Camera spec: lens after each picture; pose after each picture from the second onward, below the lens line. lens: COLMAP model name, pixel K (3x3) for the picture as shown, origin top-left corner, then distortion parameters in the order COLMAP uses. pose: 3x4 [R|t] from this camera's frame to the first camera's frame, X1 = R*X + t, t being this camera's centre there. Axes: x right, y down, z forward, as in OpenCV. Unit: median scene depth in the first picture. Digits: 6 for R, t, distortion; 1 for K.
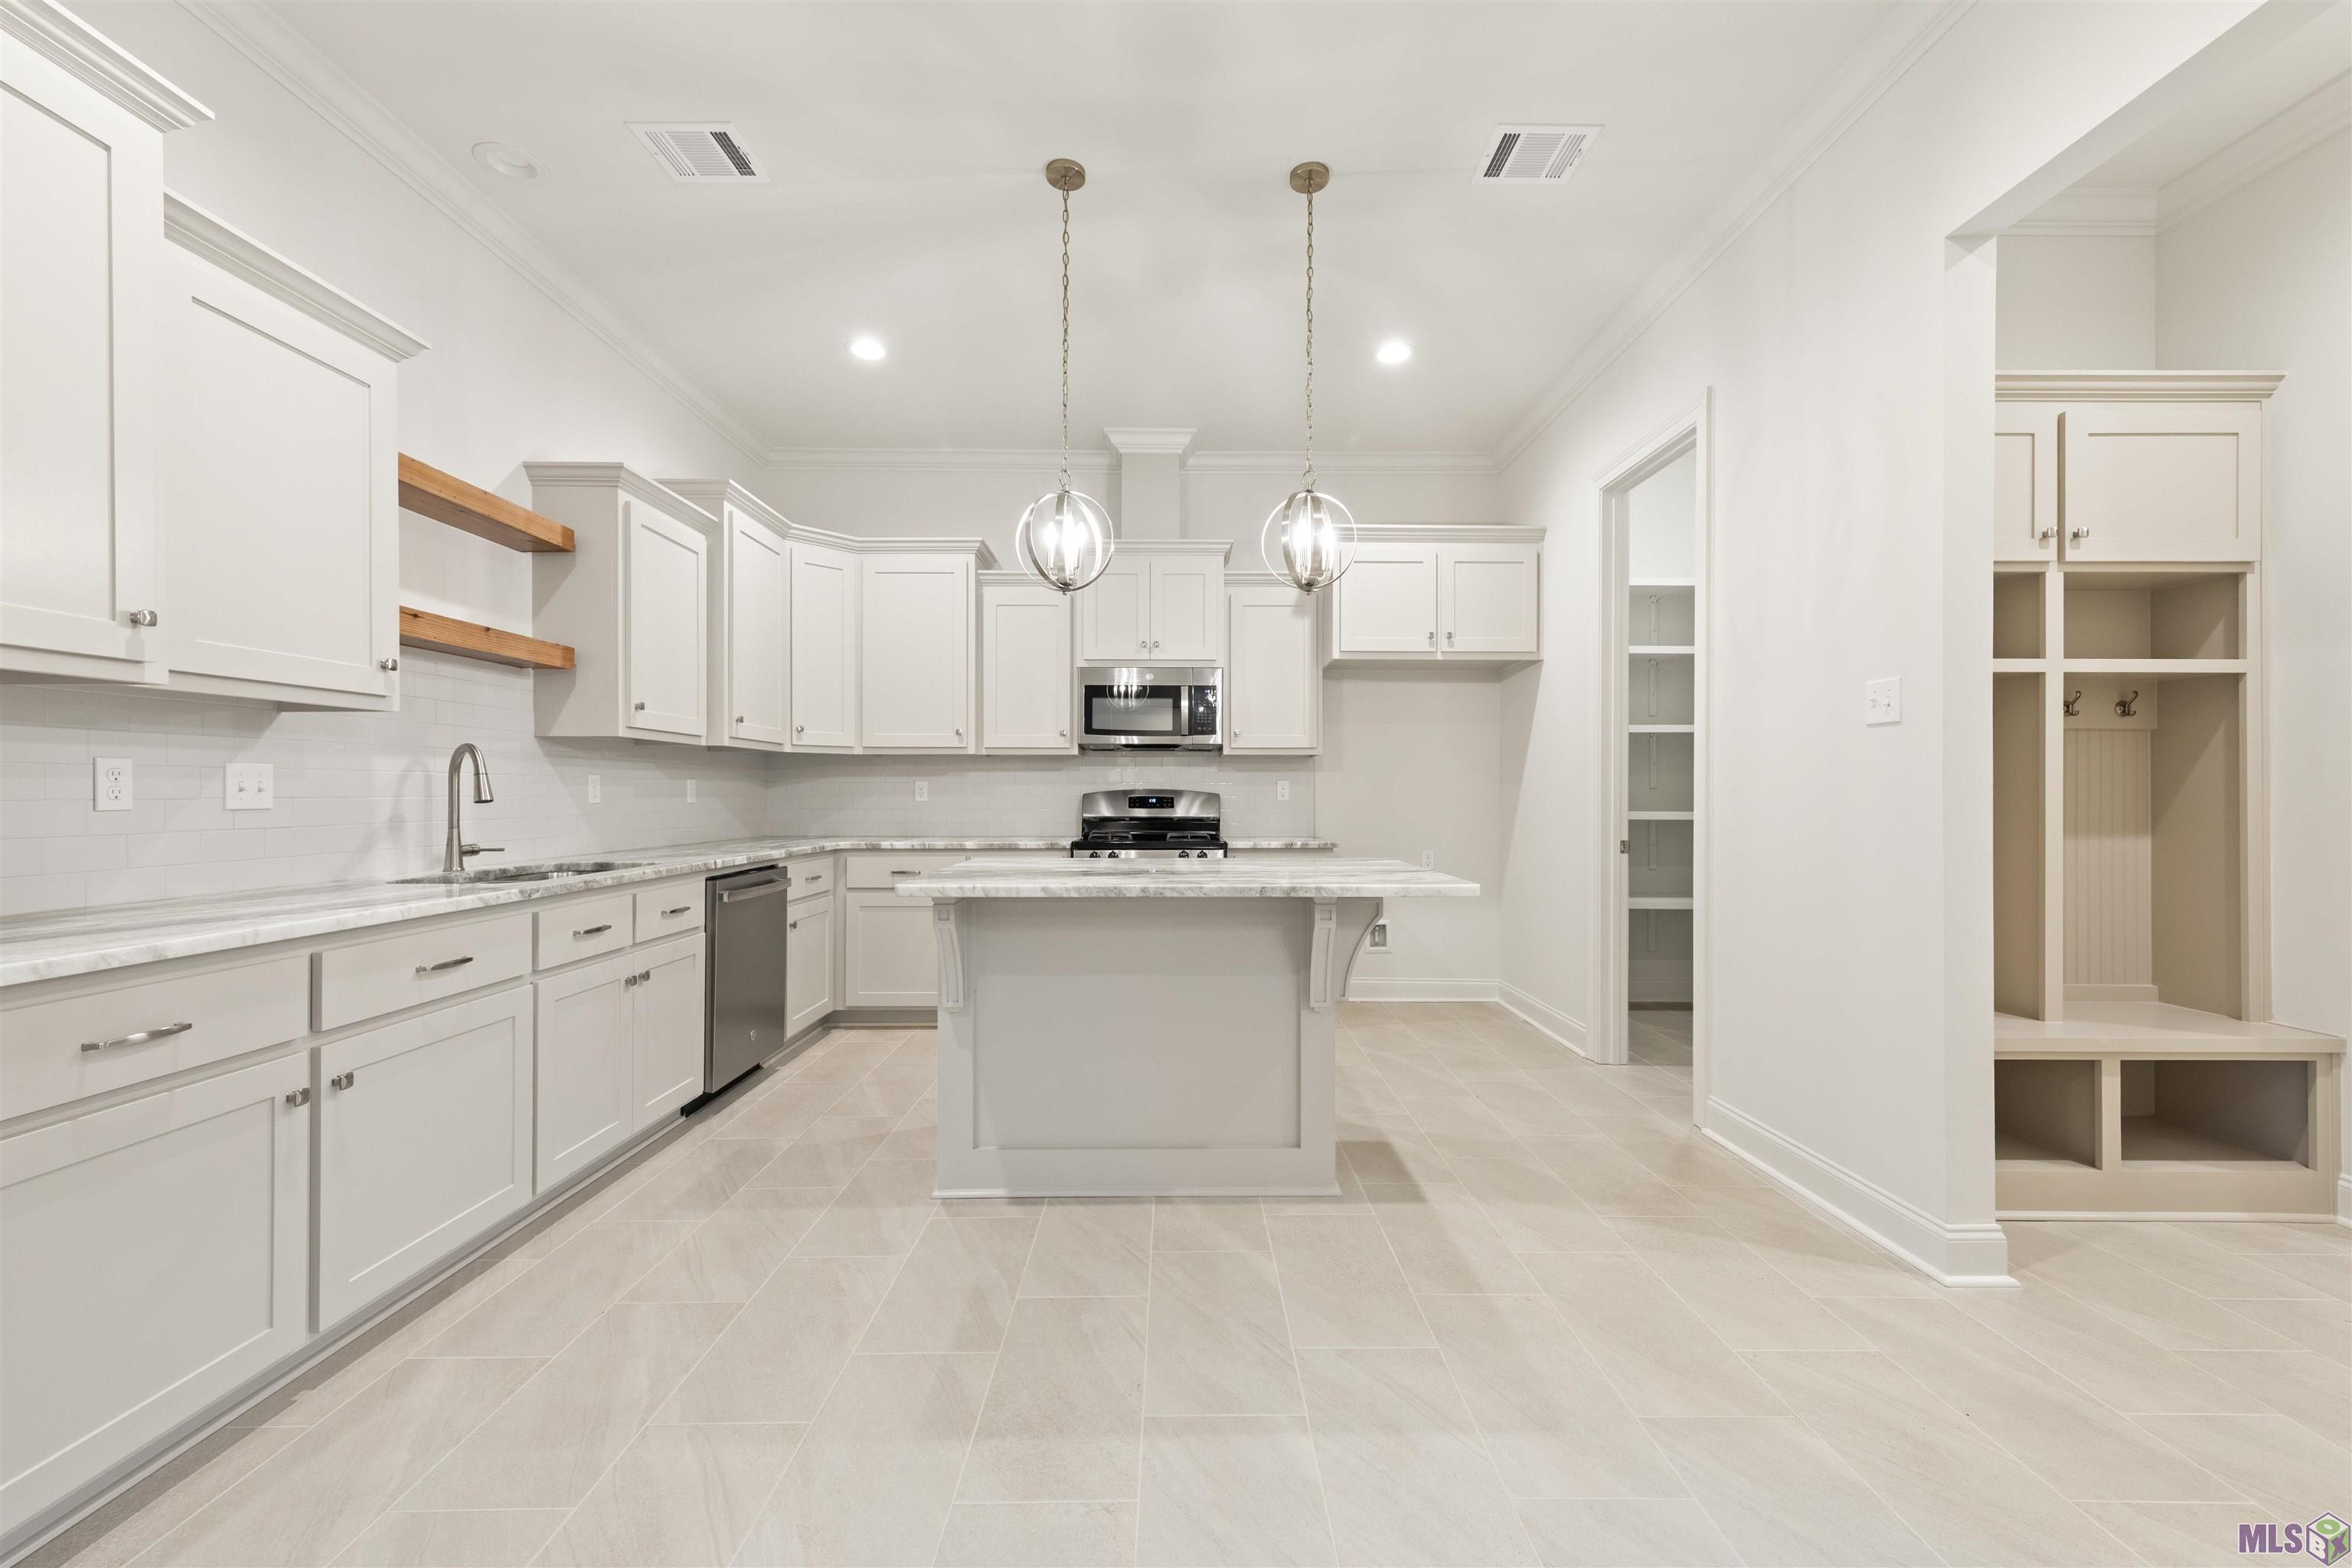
lens RADIAL K [[916.3, 0, 1201.2], [0, 916.3, 789.2], [0, 0, 1]] dist [0.004900, -0.001053]
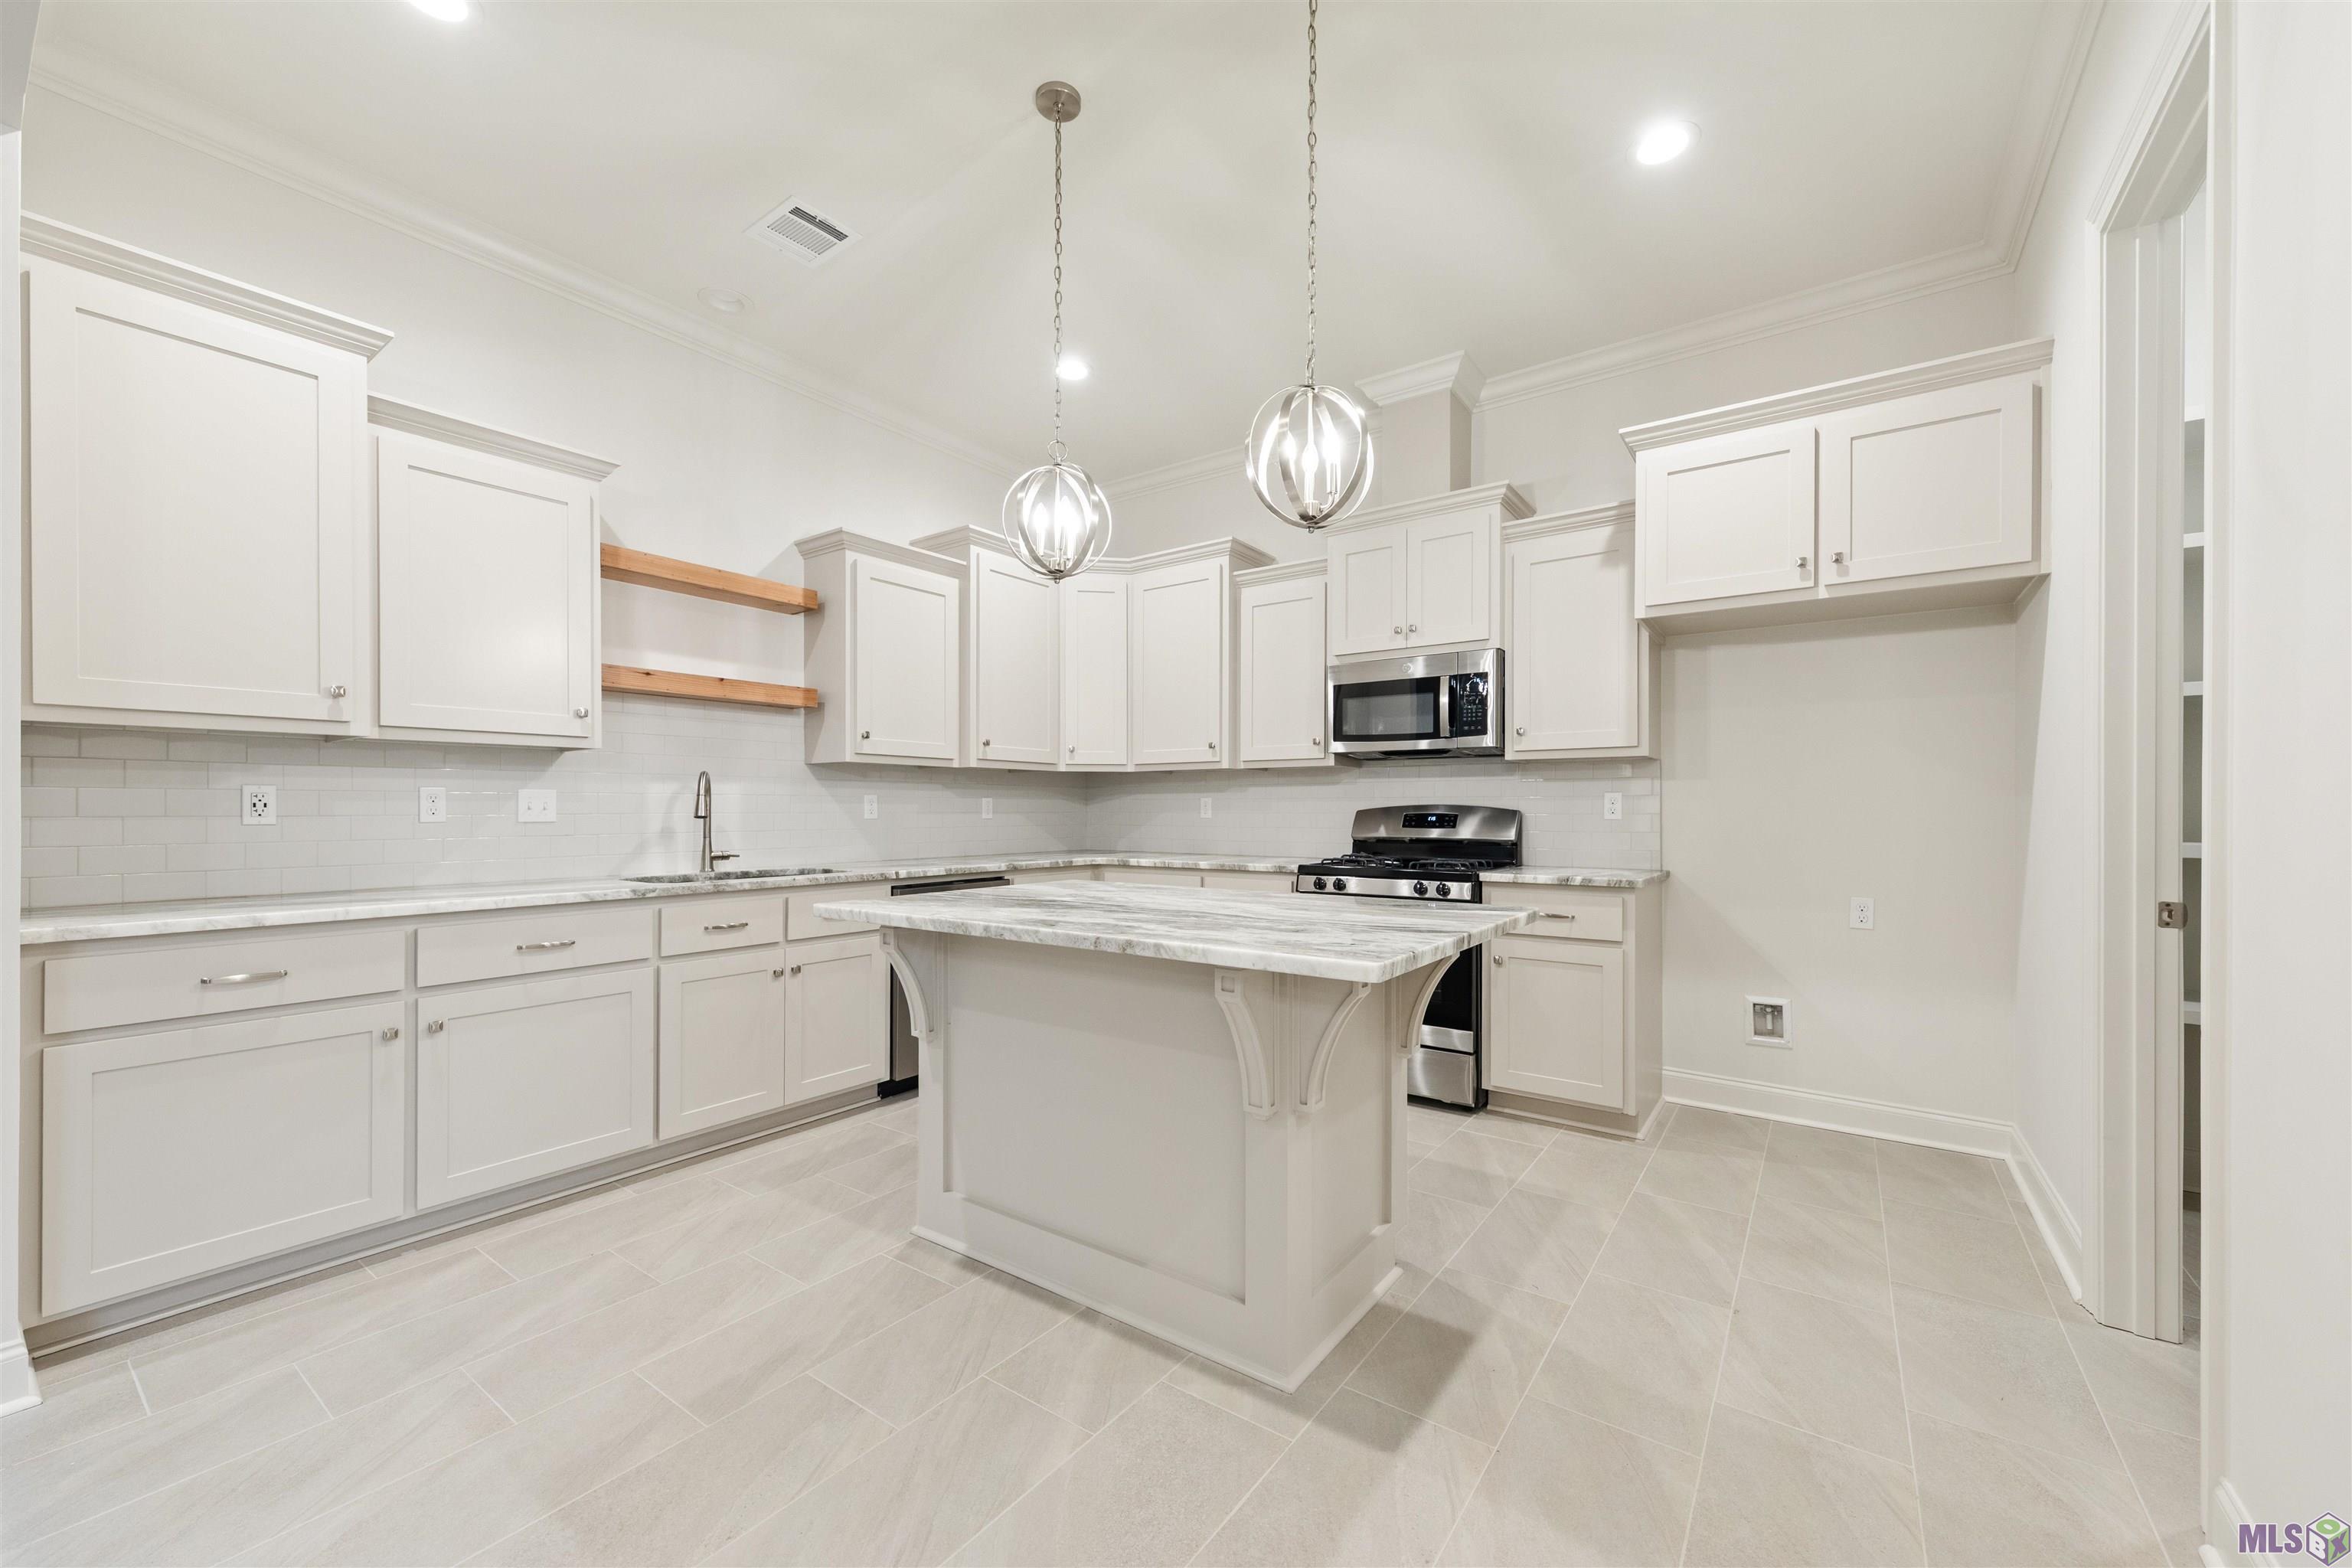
lens RADIAL K [[916.3, 0, 1184.4], [0, 916.3, 805.9], [0, 0, 1]] dist [0.004900, -0.001053]
pose [[0.799498, -0.003090, -0.600661, 0.344517], [0.003532, 0.999994, -0.000444, 0.000556], [0.600659, -0.001767, 0.799504, 0.272656]]
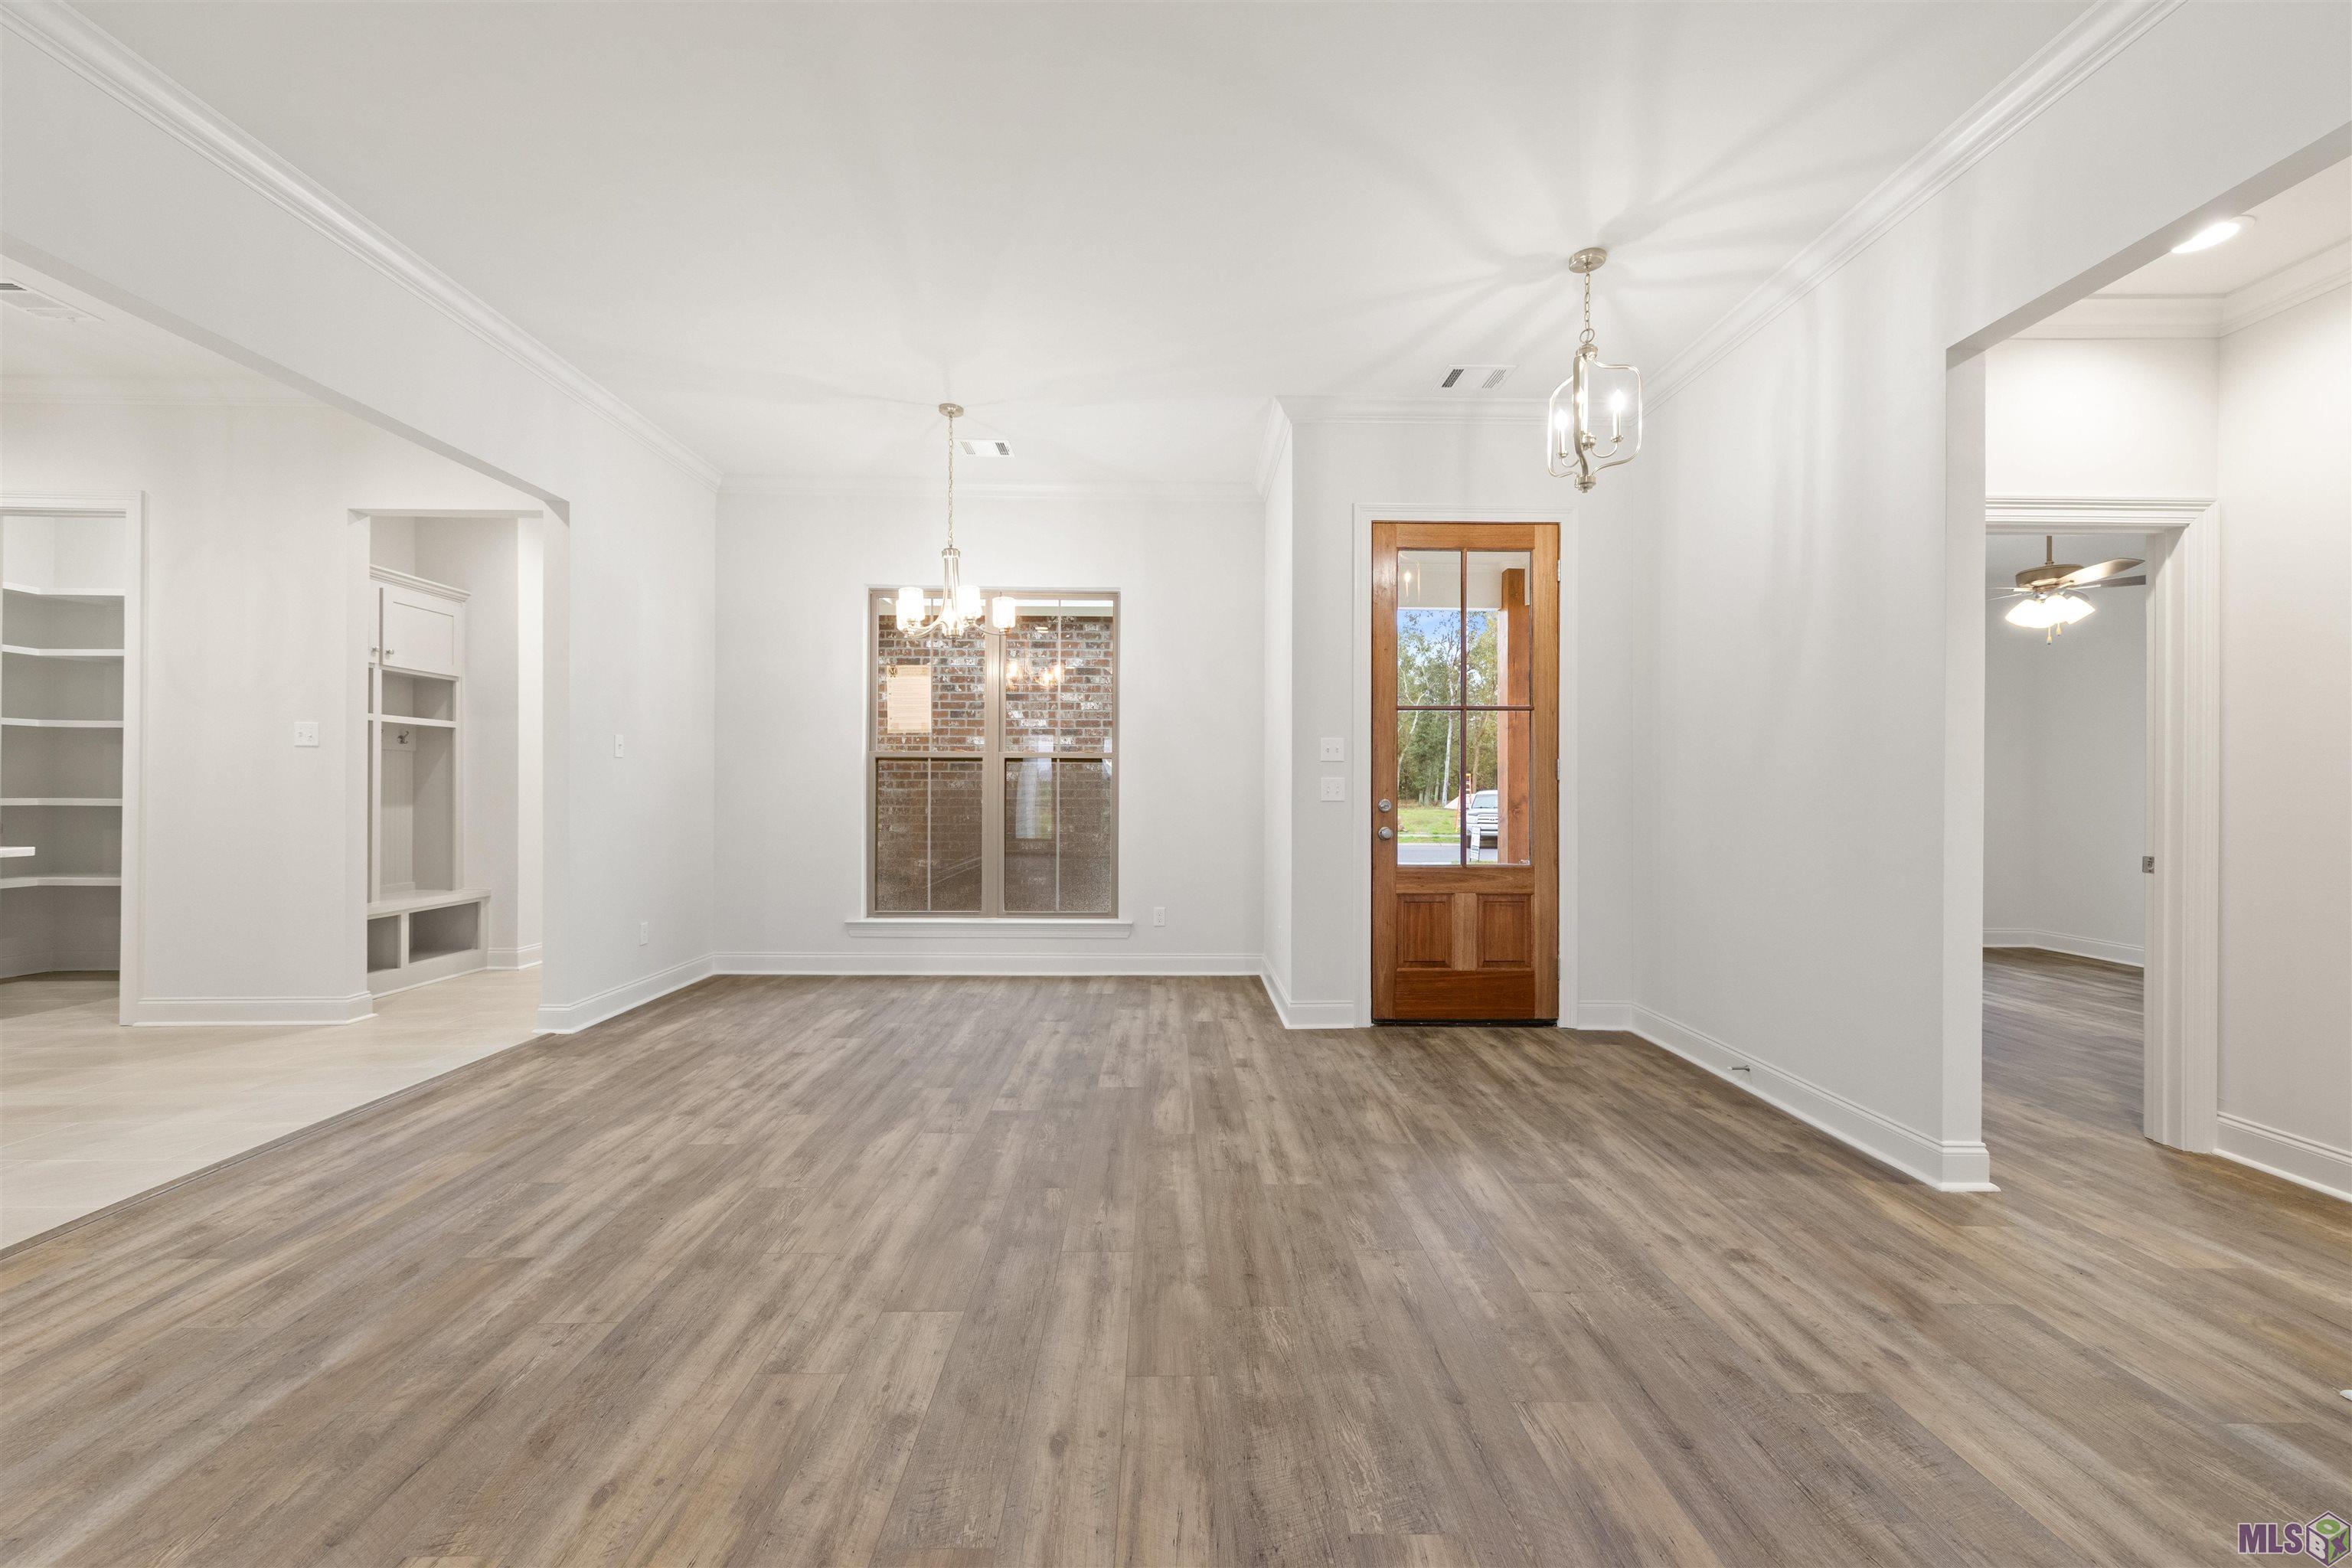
lens RADIAL K [[916.3, 0, 1170.5], [0, 916.3, 783.2], [0, 0, 1]] dist [0.004900, -0.001053]
pose [[0.005831, 0.001926, 0.999981, -1.225444], [-0.006250, 0.999979, -0.001889, -0.005048], [-0.999963, -0.006239, 0.005843, -0.836205]]
